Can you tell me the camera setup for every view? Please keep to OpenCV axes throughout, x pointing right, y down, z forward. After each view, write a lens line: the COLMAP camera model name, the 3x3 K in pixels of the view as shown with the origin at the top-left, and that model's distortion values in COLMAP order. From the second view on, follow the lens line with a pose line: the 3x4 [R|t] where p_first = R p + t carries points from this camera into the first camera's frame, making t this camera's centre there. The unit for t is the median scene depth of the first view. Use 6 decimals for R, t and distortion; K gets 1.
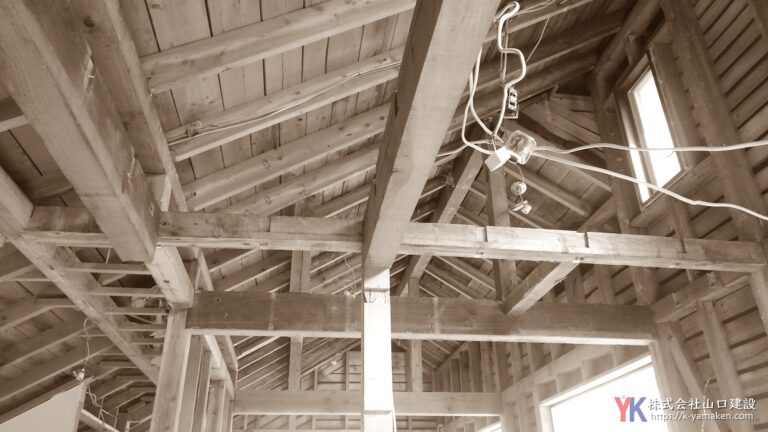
lens RADIAL K [[575.0, 0, 384.9], [0, 575.0, 209.8], [0, 0, 1]] dist [0.038336, -0.016586]
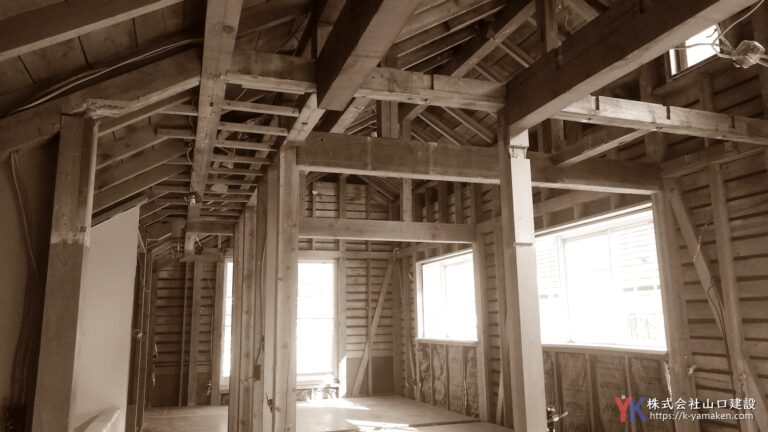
lens RADIAL K [[575.0, 0, 381.1], [0, 575.0, 219.8], [0, 0, 1]] dist [0.038336, -0.016586]
pose [[0.981073, 0.034247, 0.190583, -0.385915], [-0.090925, 0.950456, 0.297265, -0.034251], [-0.170960, -0.308967, 0.935581, -0.080659]]
